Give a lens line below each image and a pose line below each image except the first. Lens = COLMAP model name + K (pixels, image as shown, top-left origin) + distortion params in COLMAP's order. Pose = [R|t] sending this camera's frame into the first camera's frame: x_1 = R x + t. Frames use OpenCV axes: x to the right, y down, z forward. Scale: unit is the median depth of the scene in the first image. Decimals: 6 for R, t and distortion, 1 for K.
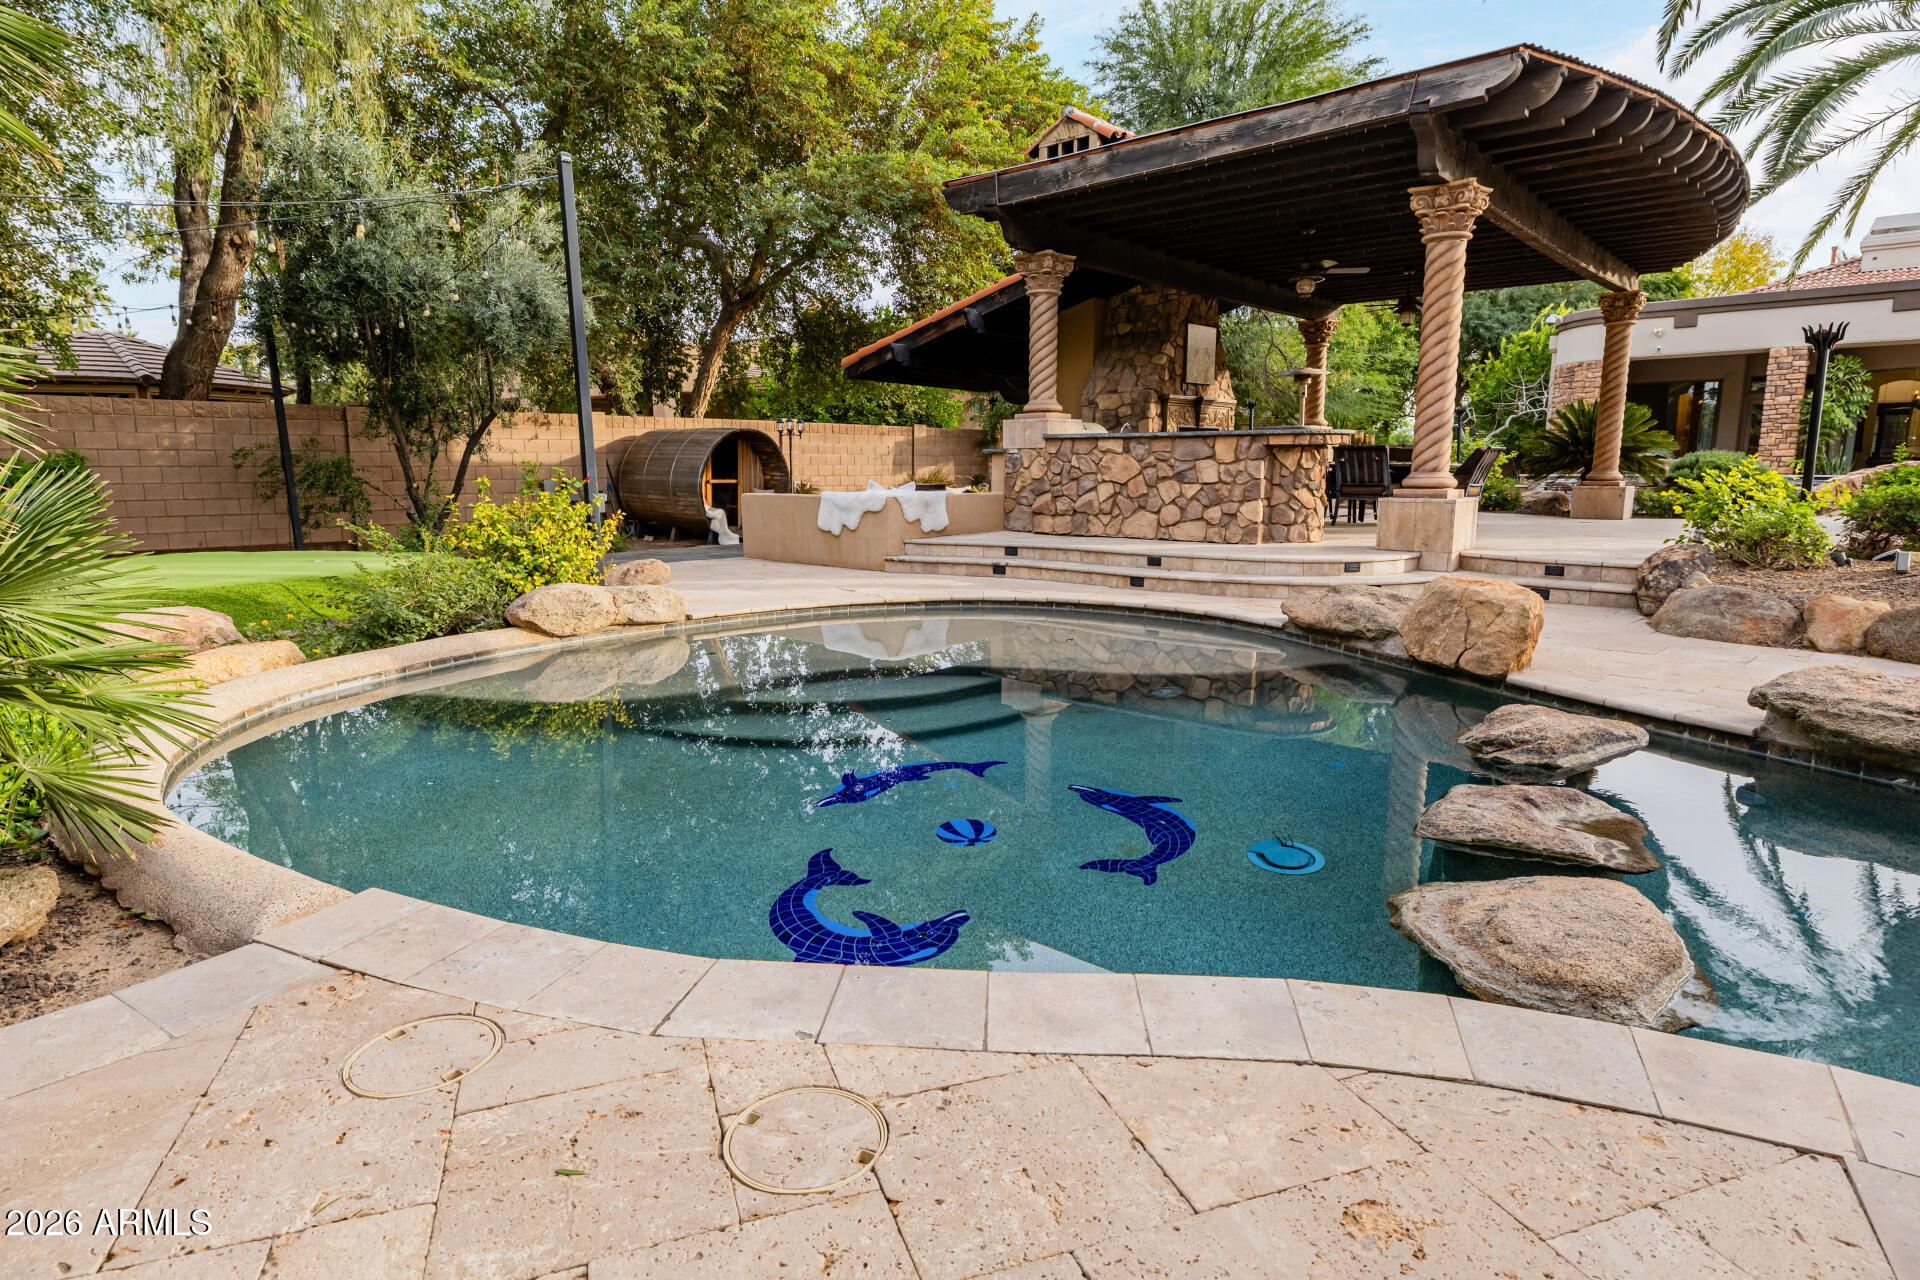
lens RADIAL K [[1041.9, 0, 960.3], [0, 1041.9, 645.3], [0, 0, 1]] dist [-0.000894, -0.000369]
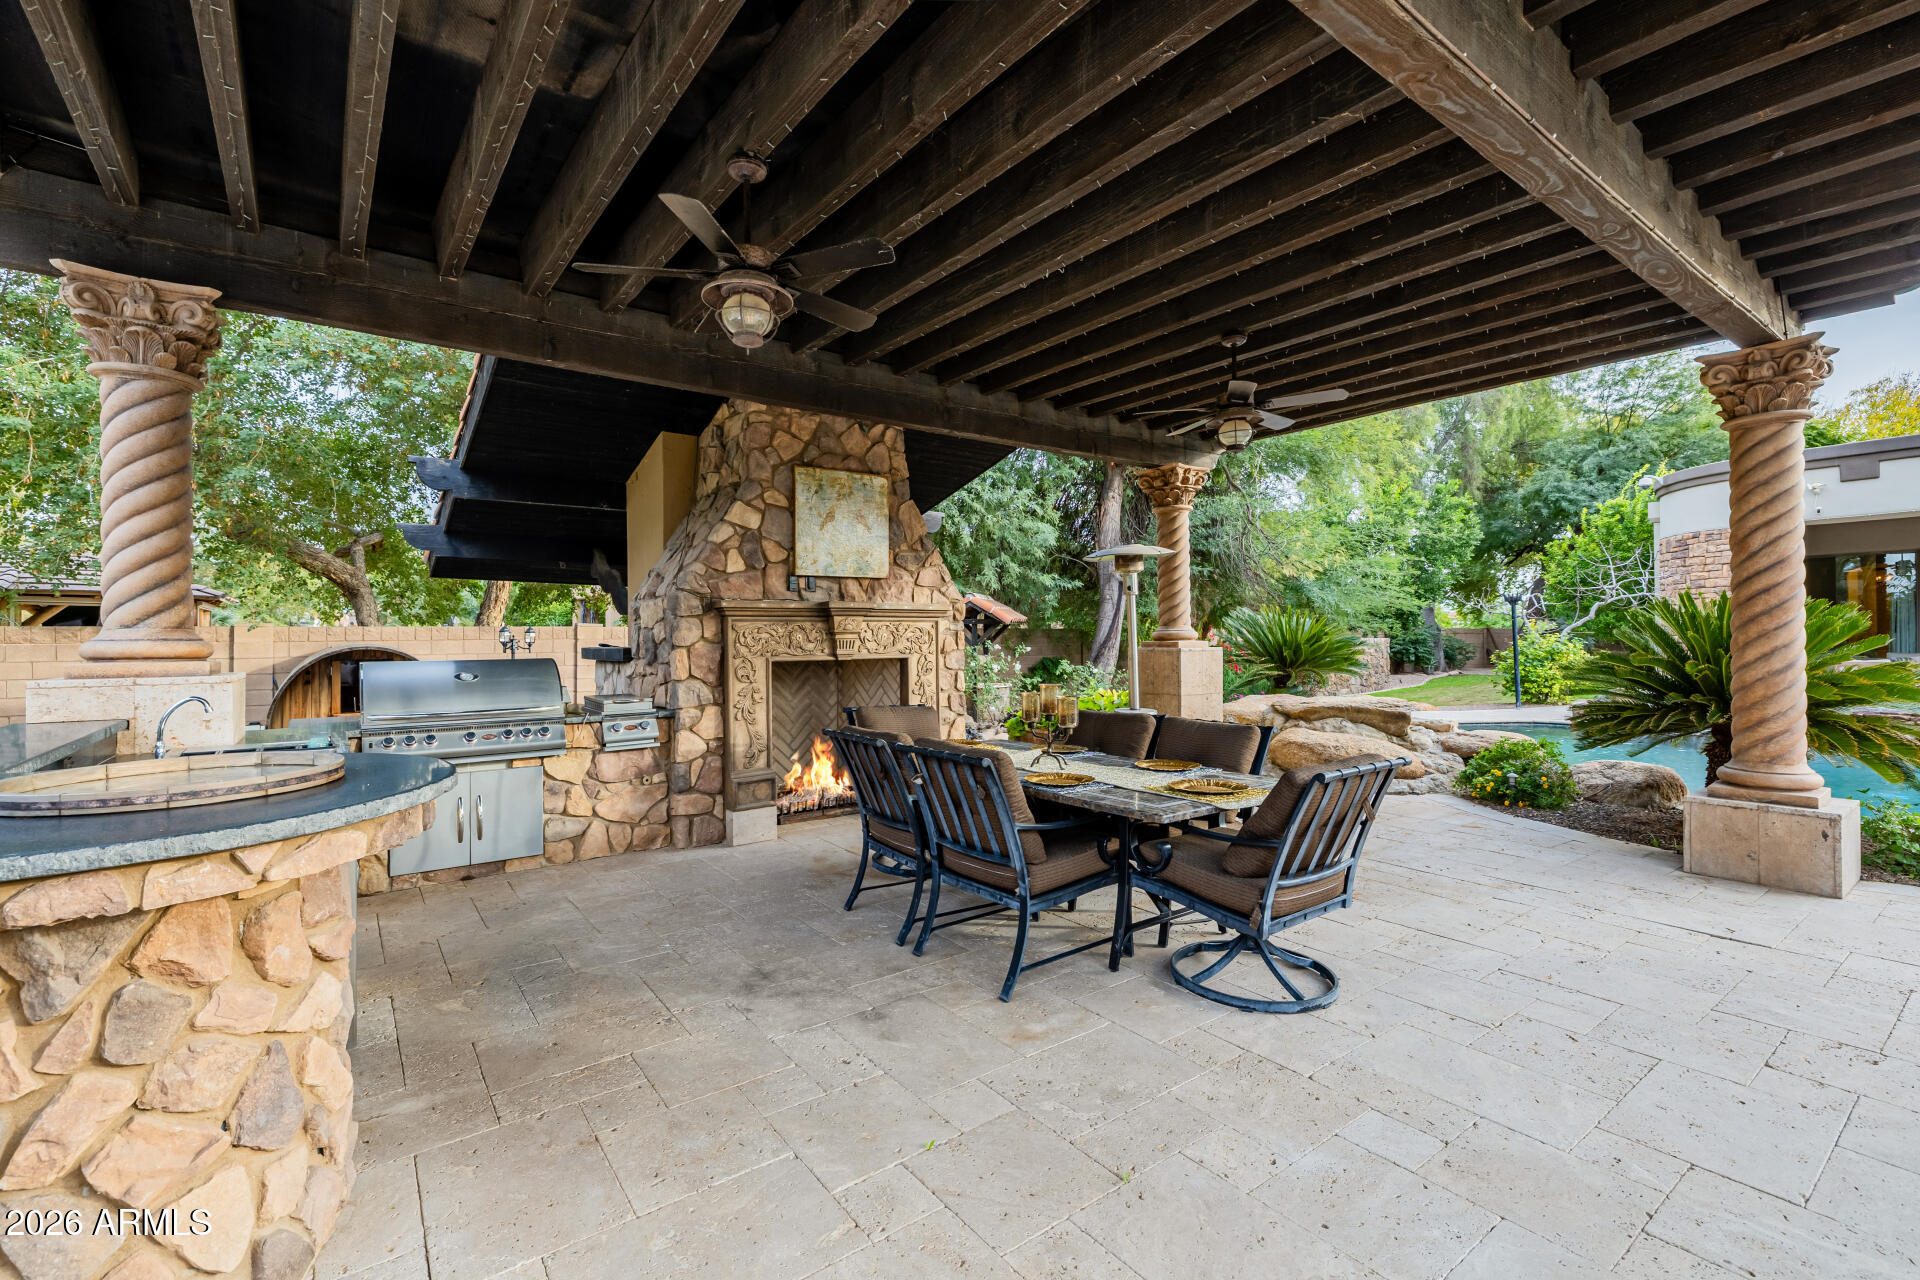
lens RADIAL K [[840.1, 0, 956.7], [0, 840.1, 634.6], [0, 0, 1]] dist [0.001848, 0.000172]
pose [[0.979179, -0.004754, -0.202944, 0.203725], [-0.030249, 0.985147, -0.169026, -0.083190], [0.200734, 0.171646, 0.964491, 0.331514]]
